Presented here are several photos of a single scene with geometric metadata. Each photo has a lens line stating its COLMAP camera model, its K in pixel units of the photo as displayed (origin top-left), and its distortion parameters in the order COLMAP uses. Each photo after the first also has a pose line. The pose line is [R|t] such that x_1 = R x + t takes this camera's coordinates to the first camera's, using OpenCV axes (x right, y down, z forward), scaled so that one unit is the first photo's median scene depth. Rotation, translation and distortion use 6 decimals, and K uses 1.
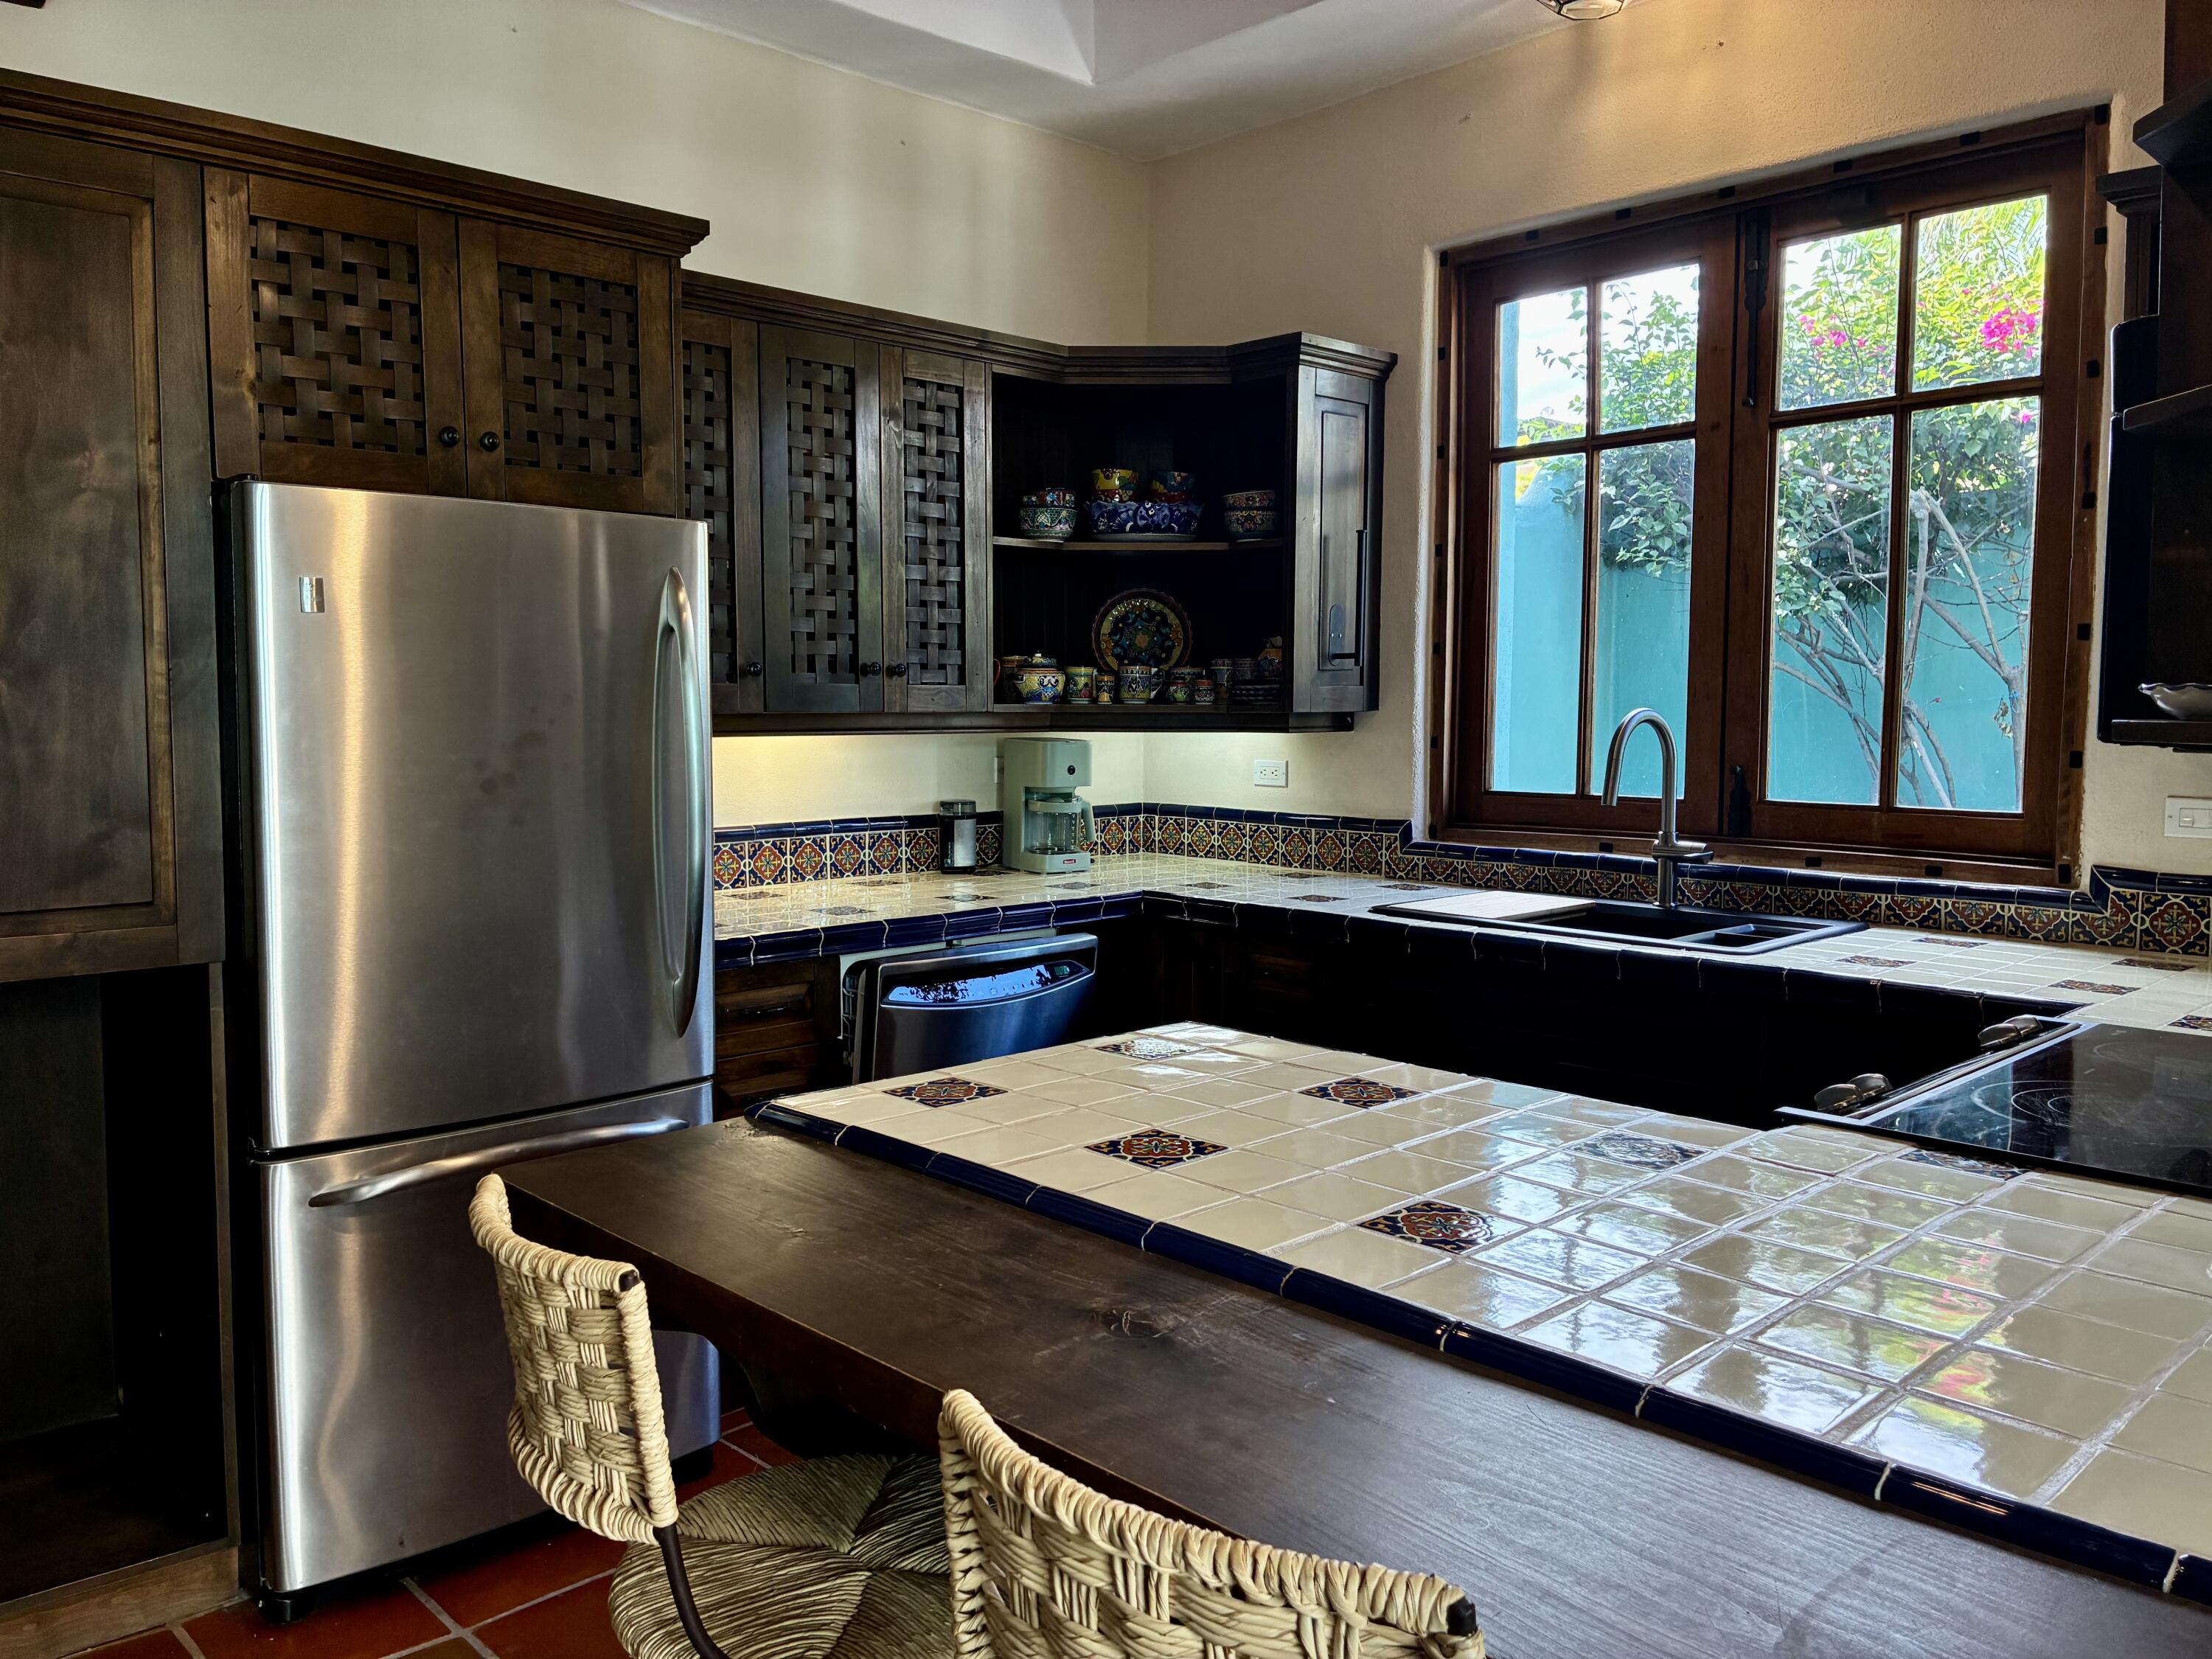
lens RADIAL K [[1657.0, 0, 1106.0], [0, 1657.0, 829.5], [0, 0, 1]] dist [0.055822, -0.077415]
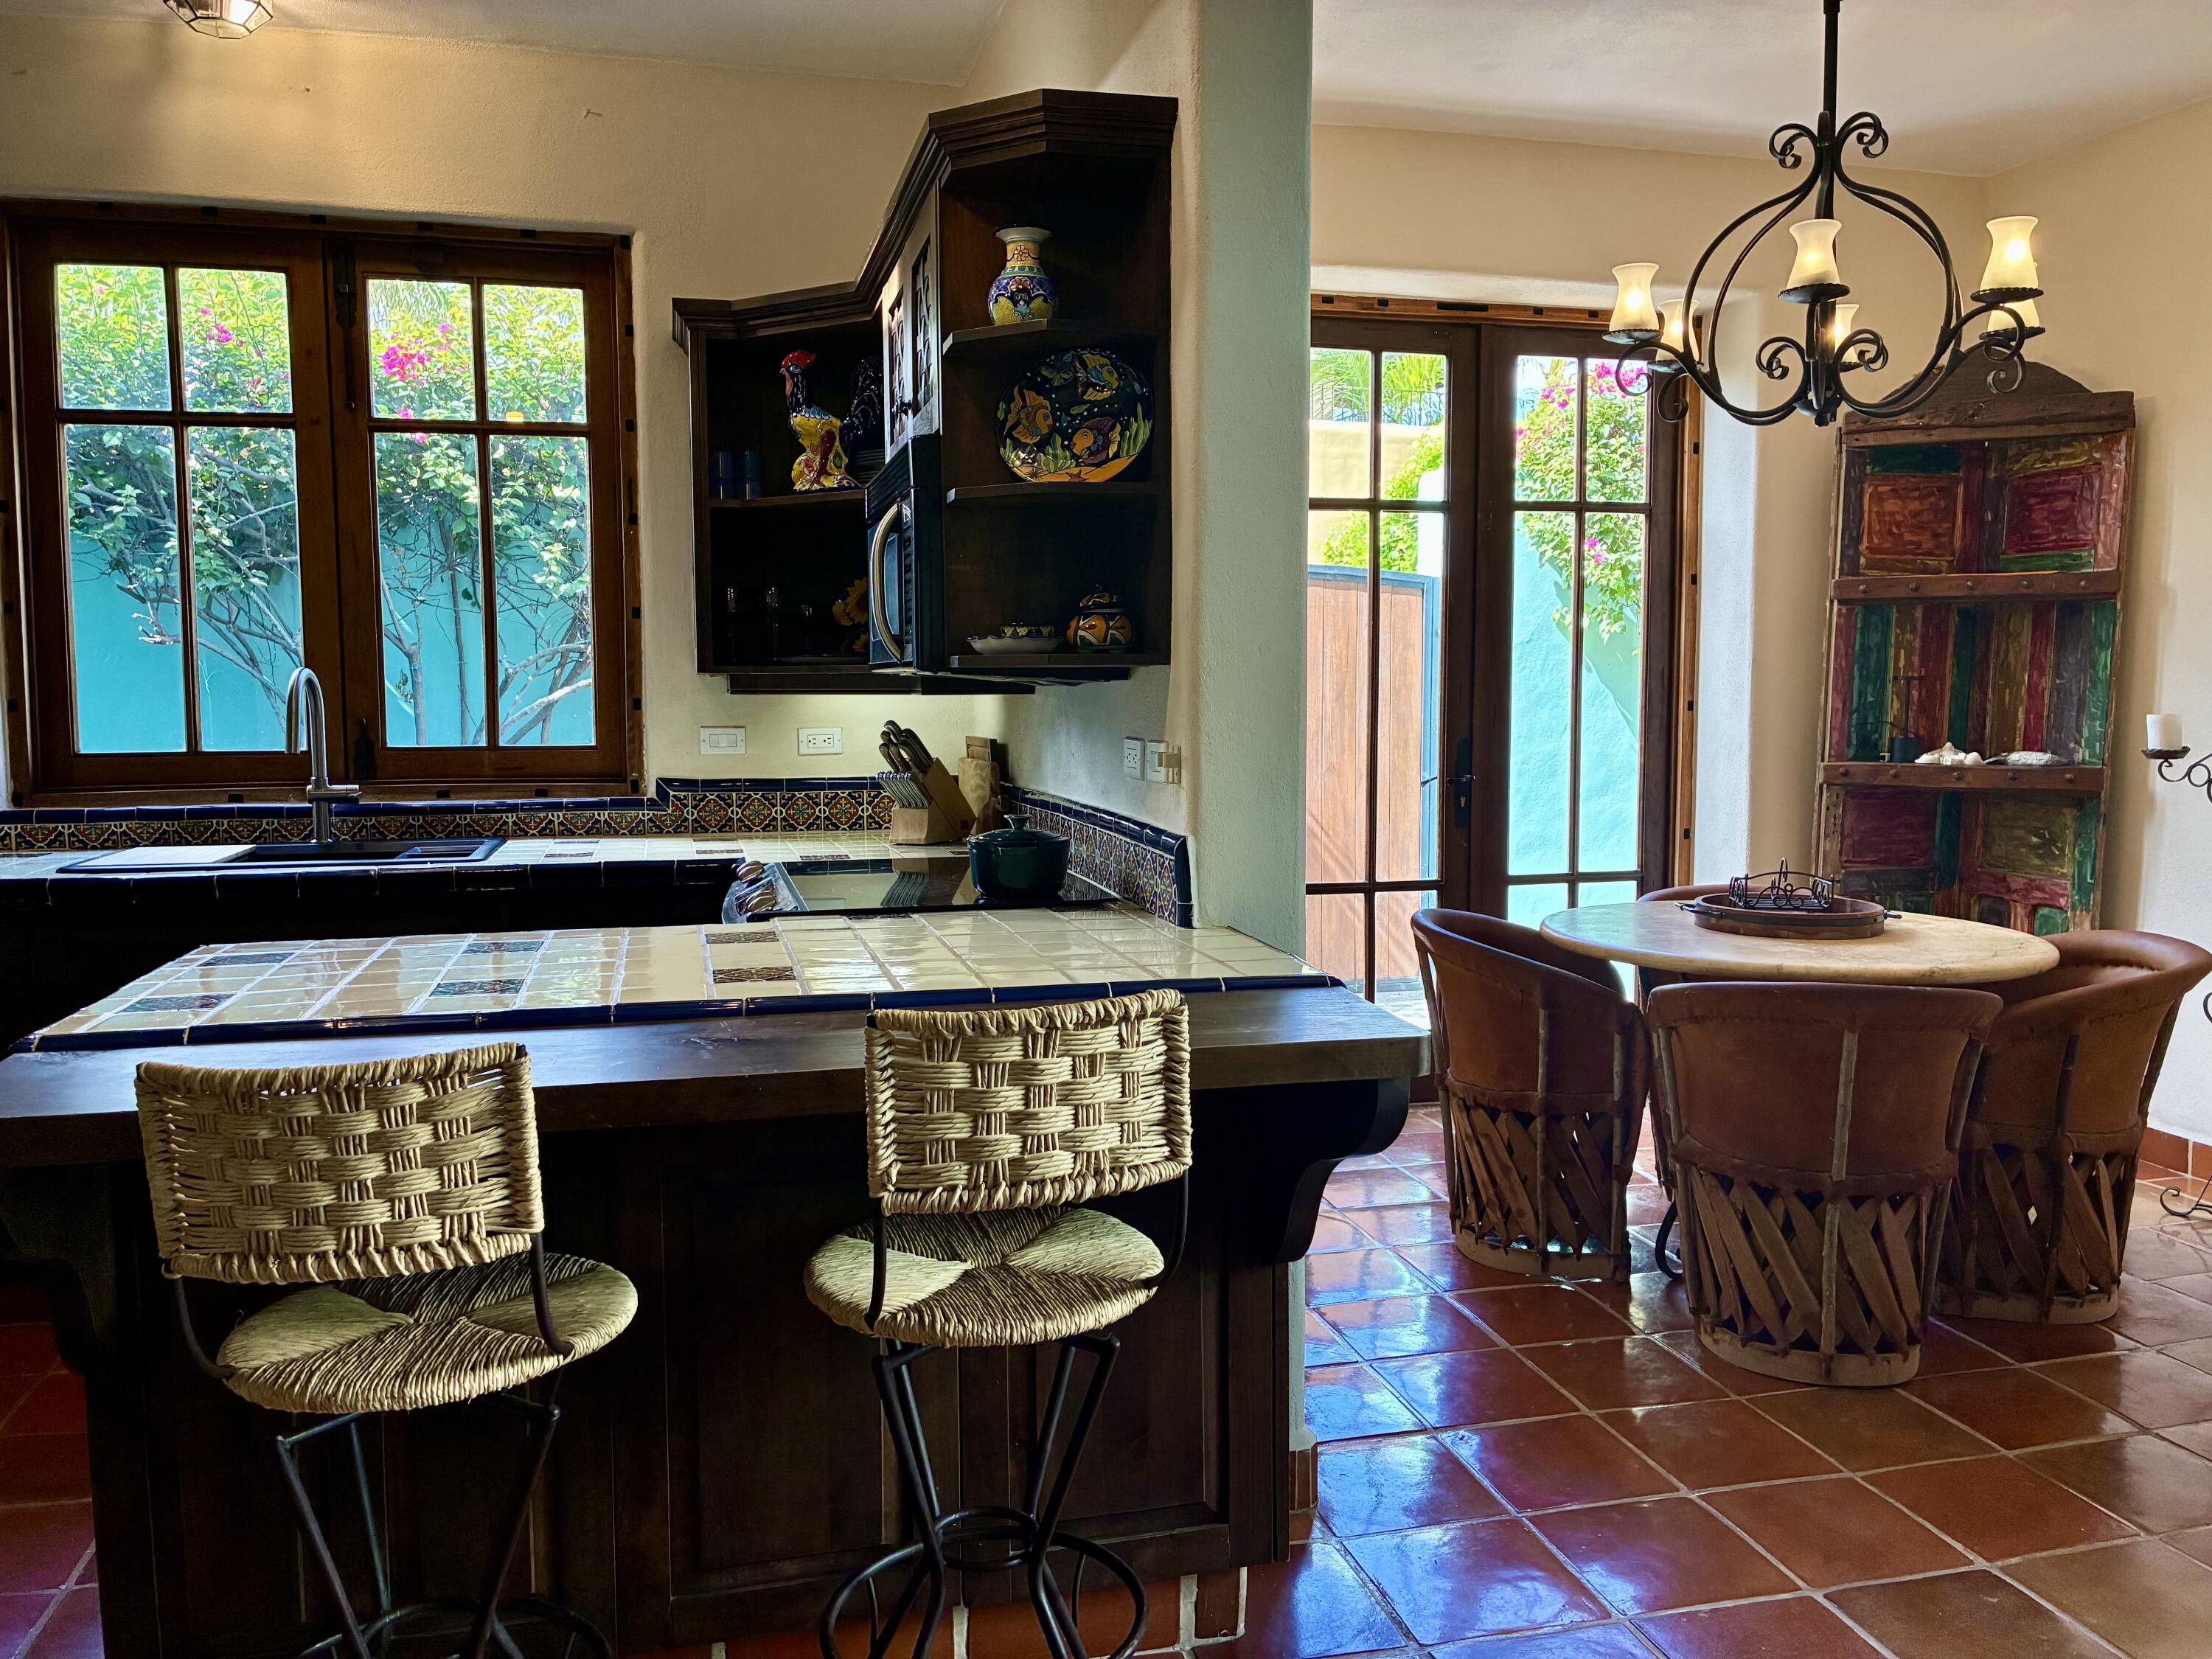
lens RADIAL K [[1665.3, 0, 1083.5], [0, 1665.3, 804.2], [0, 0, 1]] dist [0.032857, -0.007412]
pose [[0.504203, -0.065094, 0.861129, -0.351438], [0.073300, 0.996783, 0.032430, 0.019031], [-0.860469, 0.046770, 0.507352, -0.020248]]
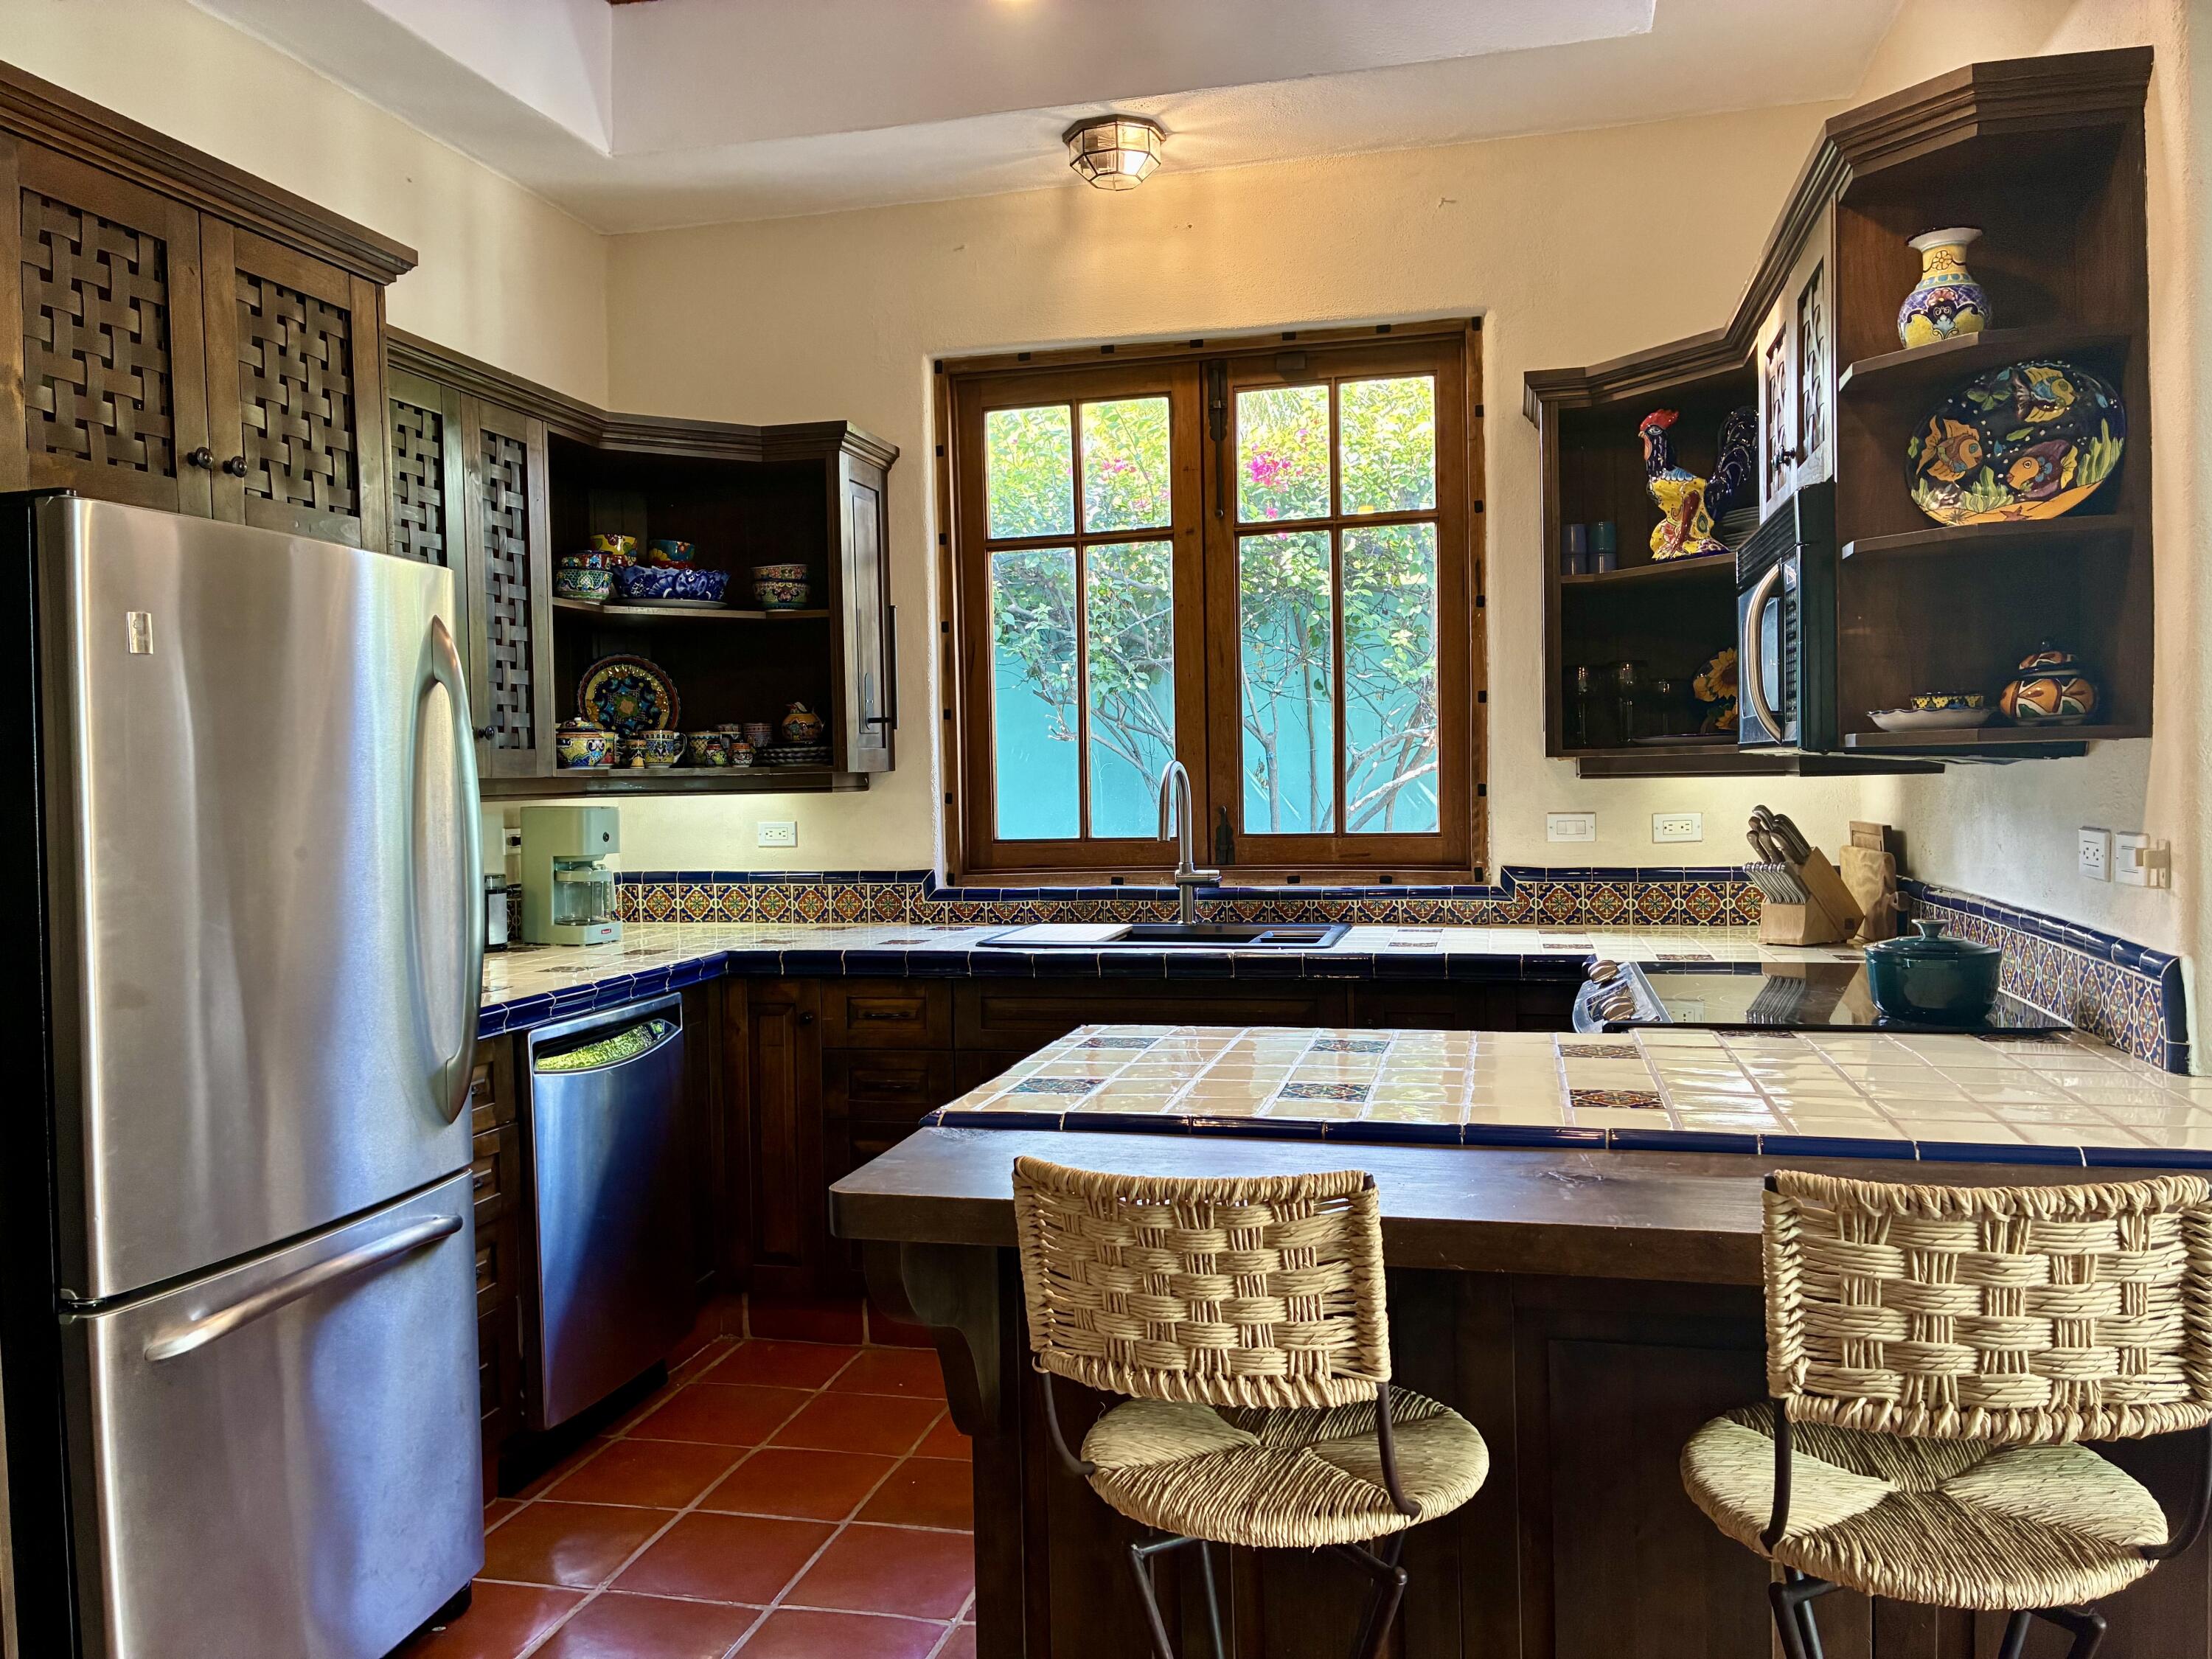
lens RADIAL K [[1657.0, 0, 1106.0], [0, 1657.0, 829.5], [0, 0, 1]] dist [0.055822, -0.077415]
pose [[0.845418, -0.037187, 0.532809, -0.322069], [0.064376, 0.997395, -0.032535, 0.011726], [-0.530212, 0.061806, 0.845610, 0.014506]]
